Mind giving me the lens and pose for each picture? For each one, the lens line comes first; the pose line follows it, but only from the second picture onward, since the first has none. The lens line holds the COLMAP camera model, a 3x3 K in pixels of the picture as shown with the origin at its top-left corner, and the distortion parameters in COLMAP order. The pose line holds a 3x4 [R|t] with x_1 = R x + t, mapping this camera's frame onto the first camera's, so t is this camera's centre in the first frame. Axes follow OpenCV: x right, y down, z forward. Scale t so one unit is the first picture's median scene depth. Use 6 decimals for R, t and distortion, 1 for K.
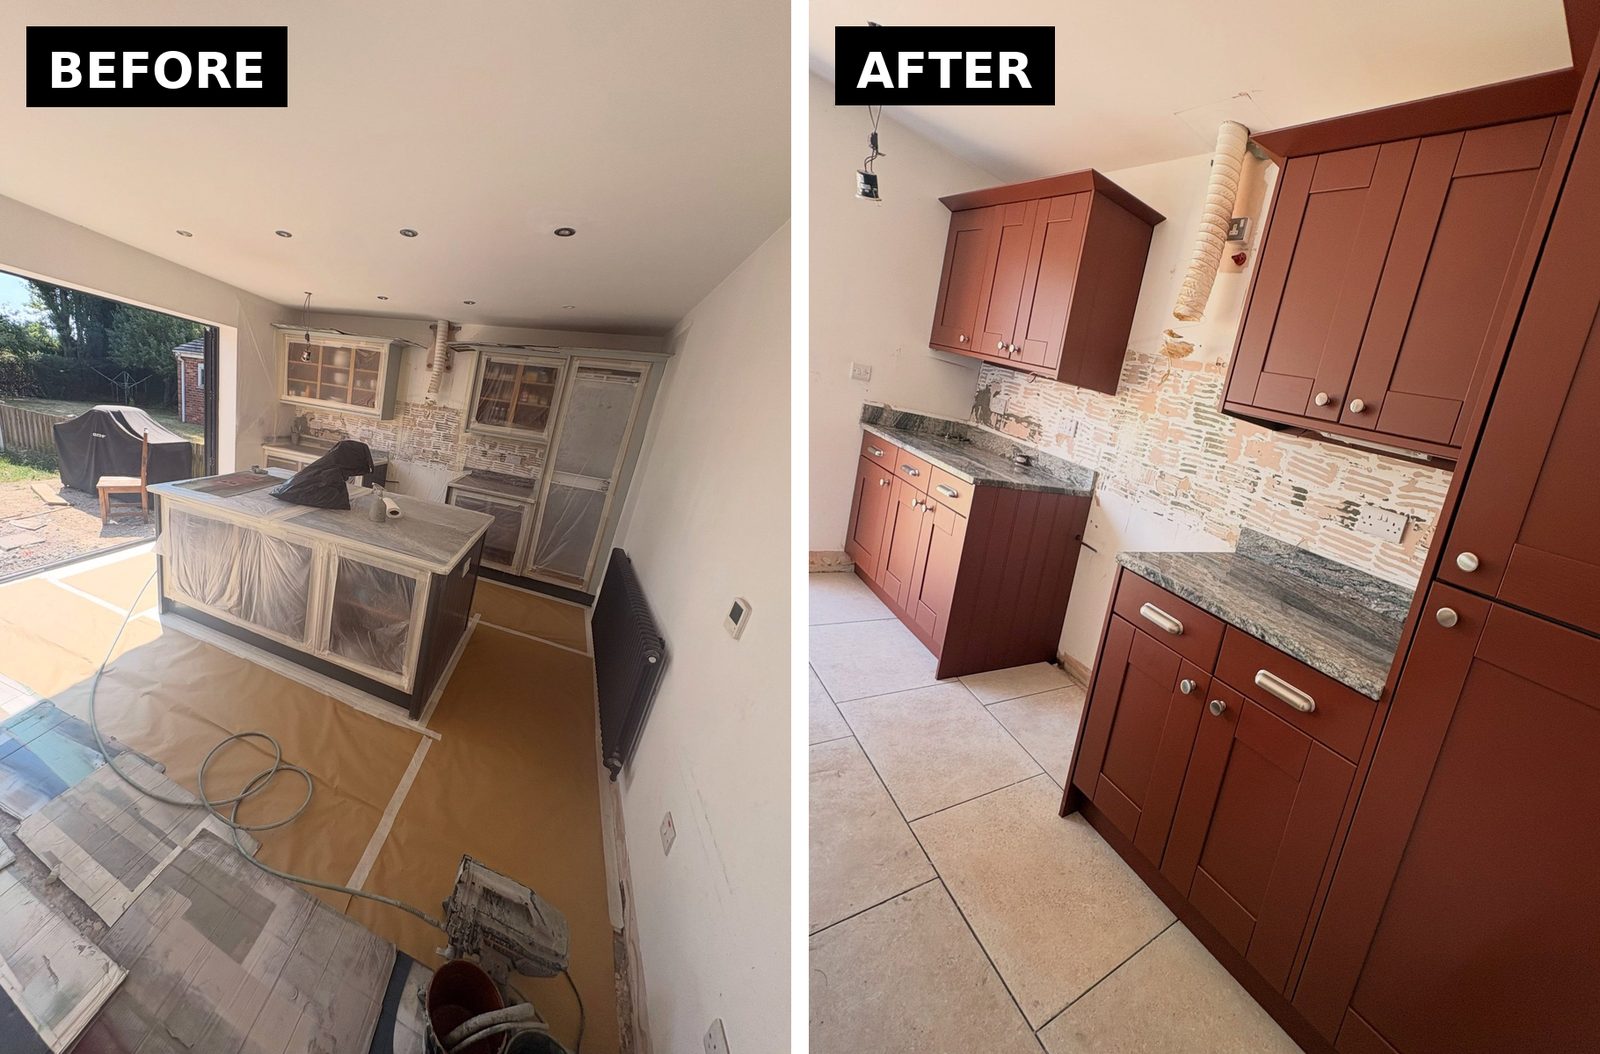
lens RADIAL K [[798.5, 0, 804.0], [0, 798.5, 488.9], [0, 0, 1]] dist [-0.006448, -0.000073]
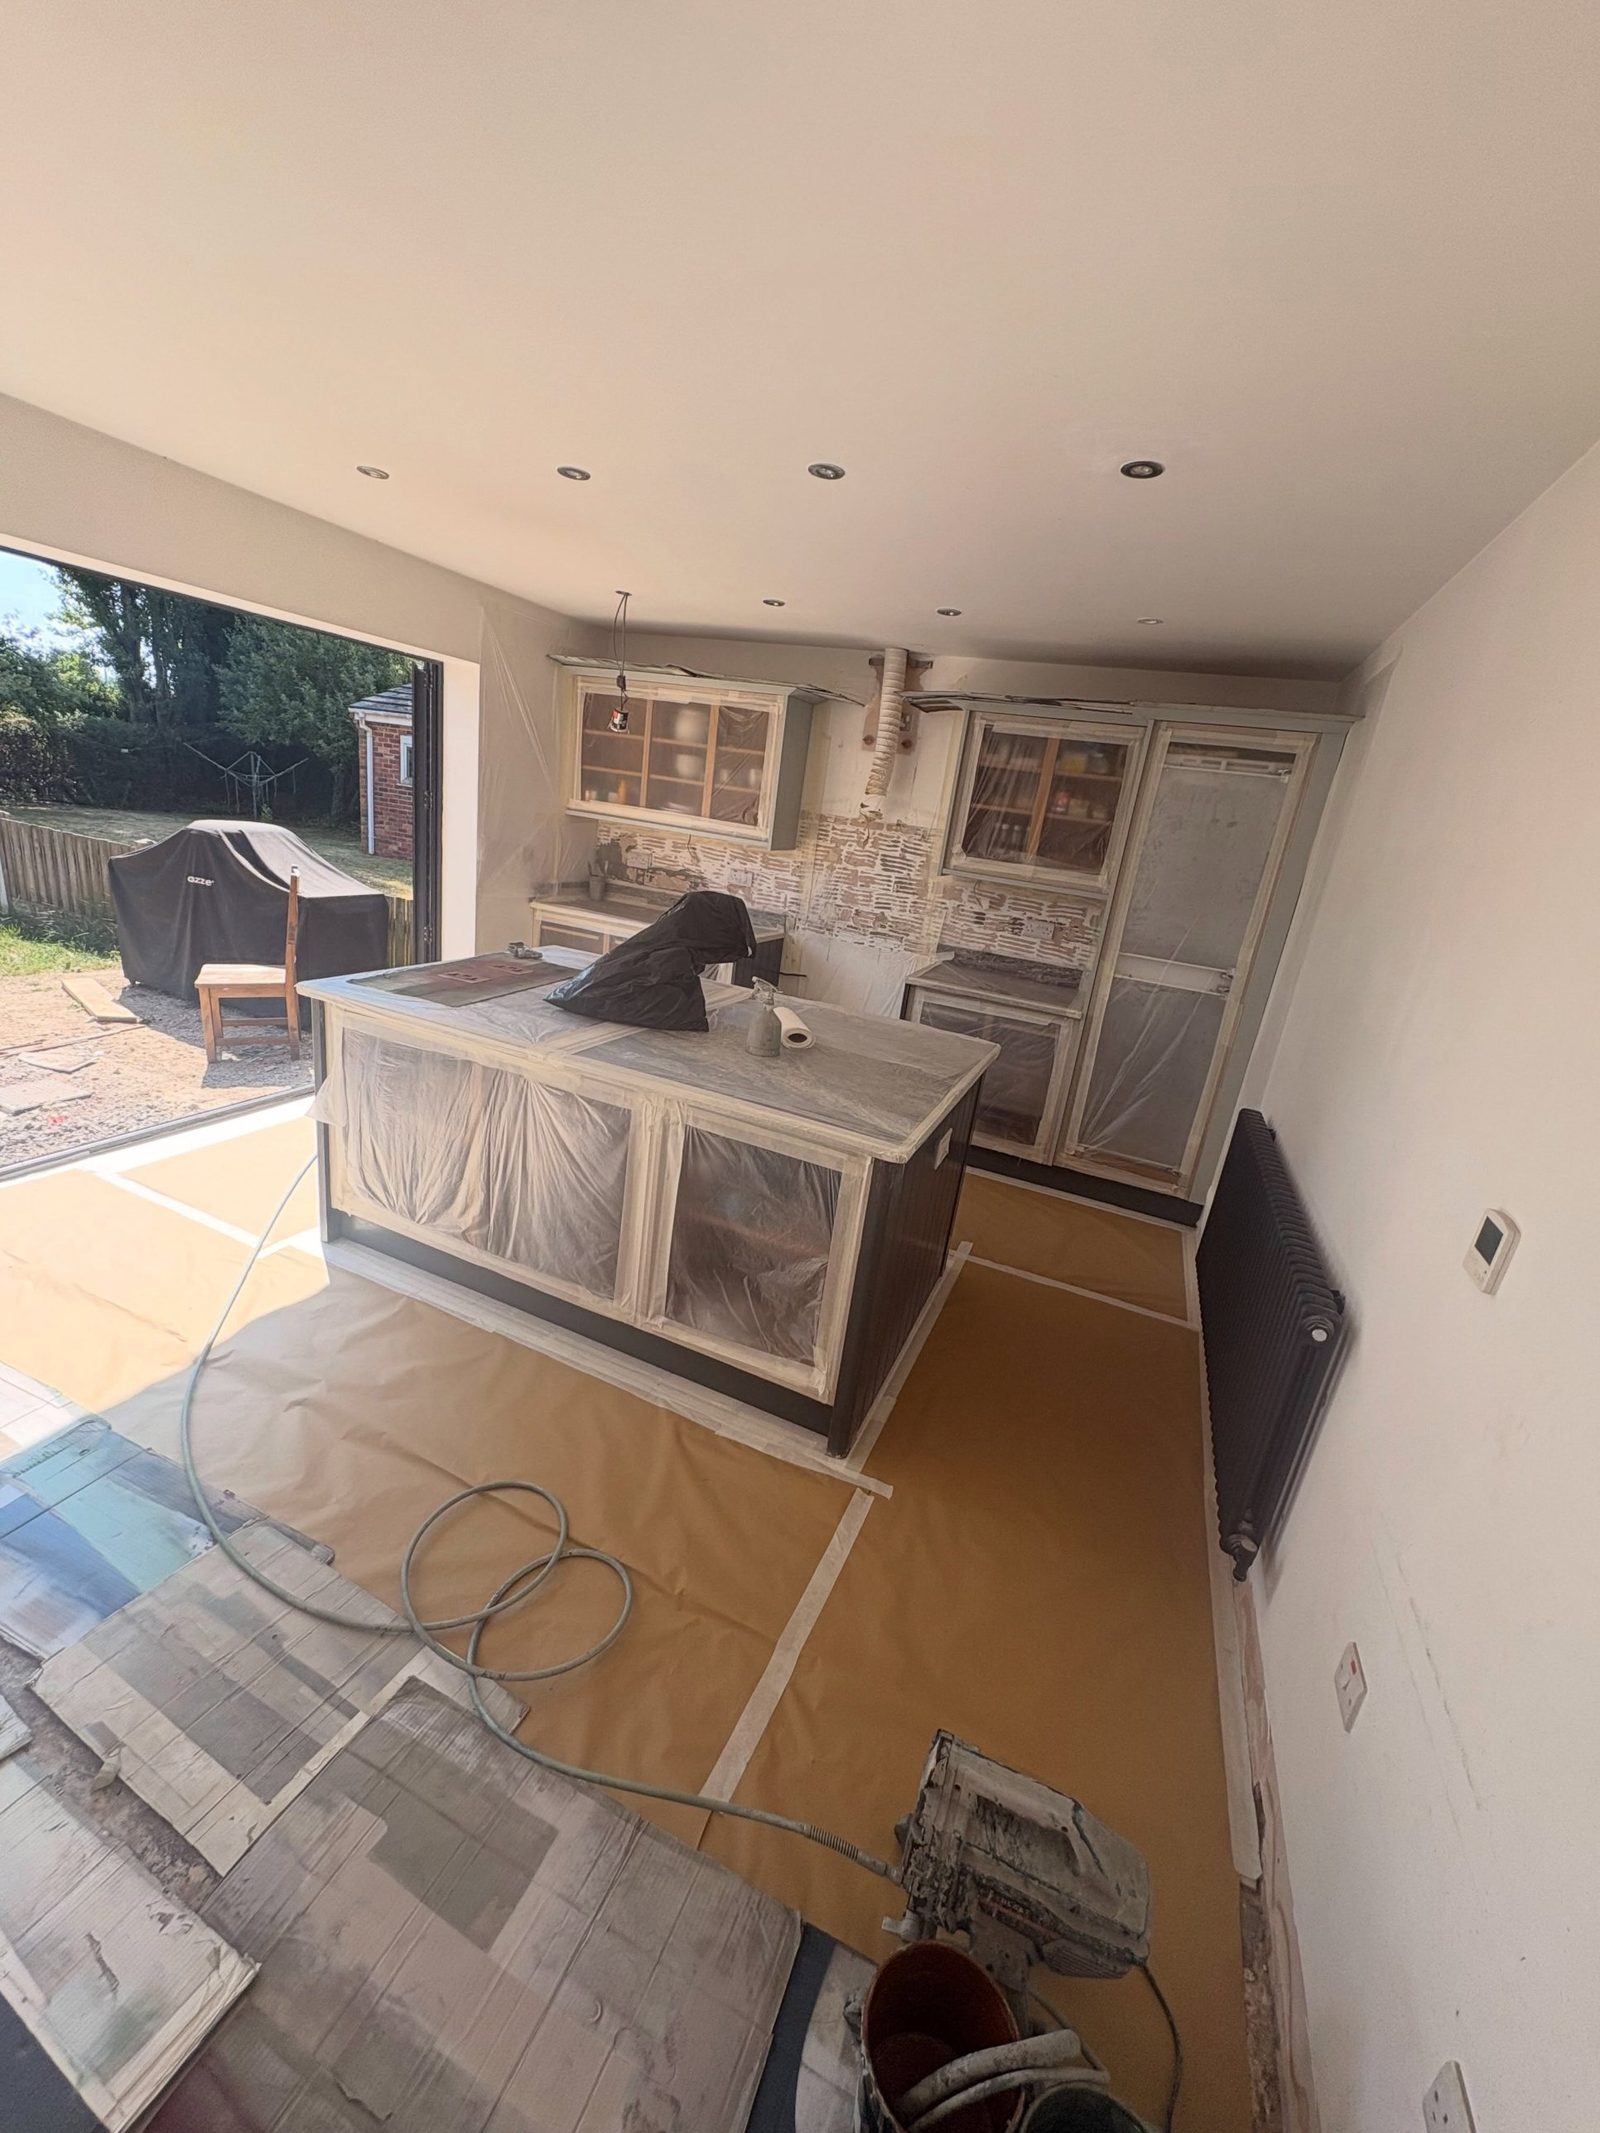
lens RADIAL K [[851.0, 0, 799.1], [0, 851.0, 1058.3], [0, 0, 1]] dist [-0.000279, 0.000212]
pose [[0.632995, -0.282189, 0.720893, -0.693279], [0.132636, 0.956962, 0.258132, -0.165307], [-0.762709, -0.067780, 0.643180, 0.176495]]
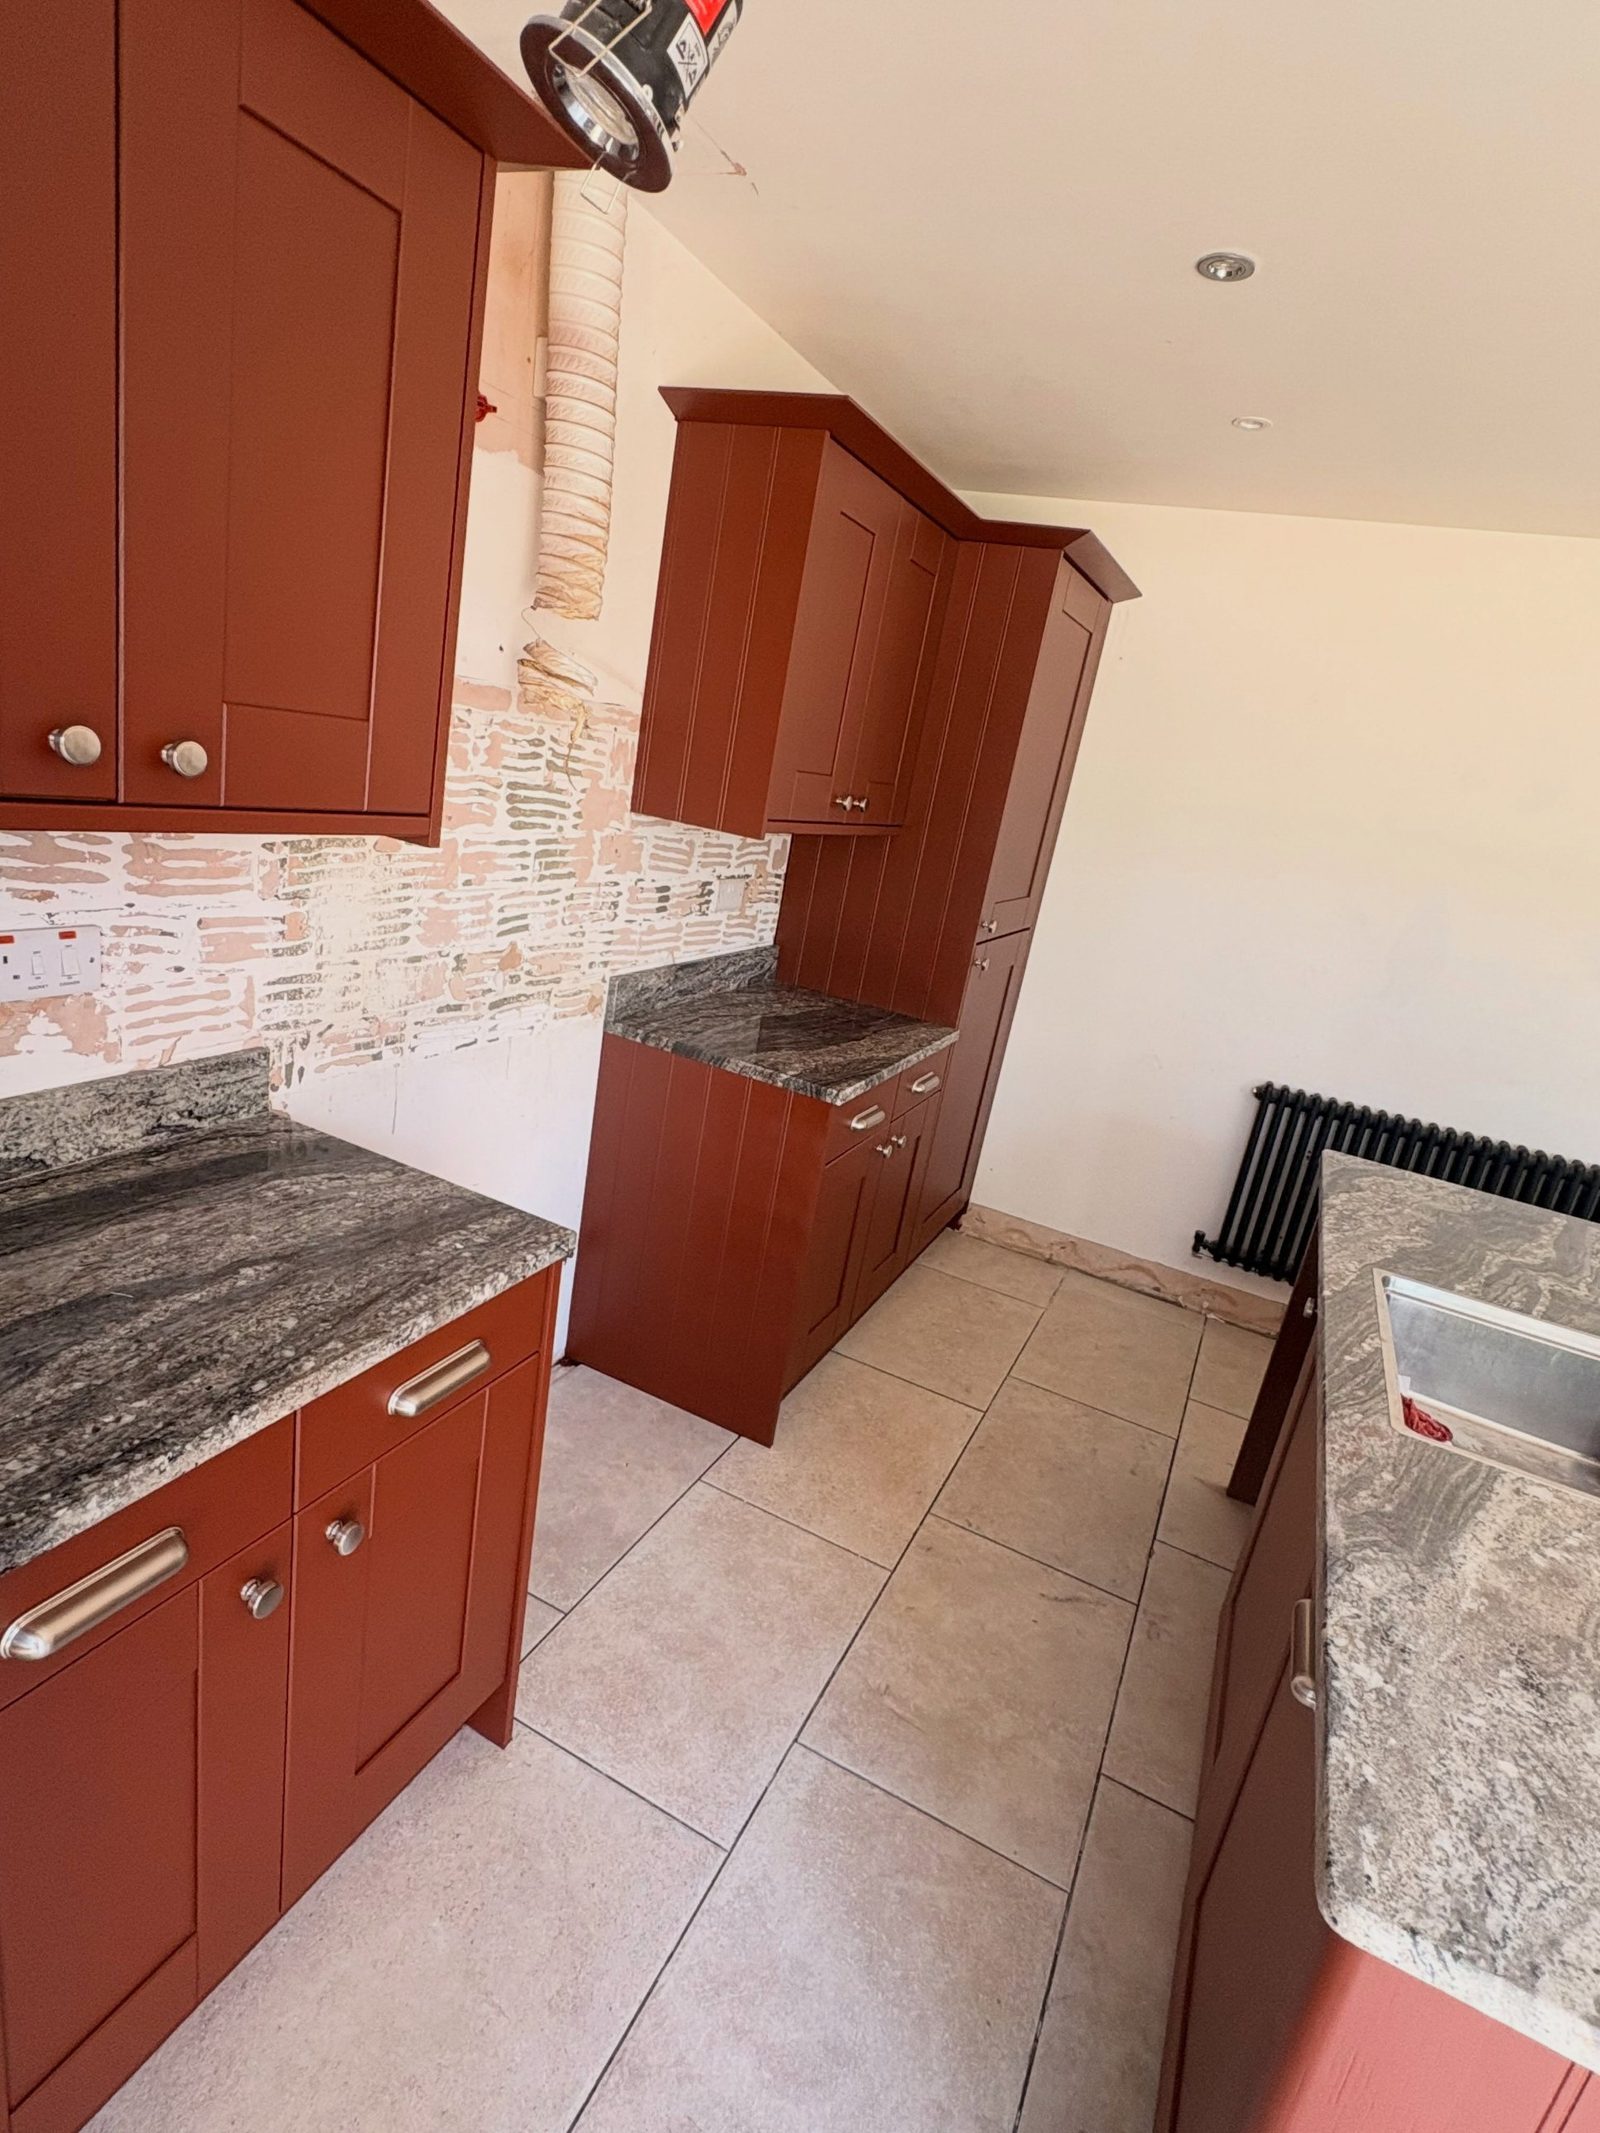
lens RADIAL K [[1077.9, 0, 802.6], [0, 1077.9, 1063.9], [0, 0, 1]] dist [-0.001755, -0.000128]
pose [[-0.710105, -0.438395, 0.550963, -0.024517], [-0.120536, 0.846651, 0.518318, -0.303487], [-0.693701, 0.301649, -0.654053, 1.311236]]
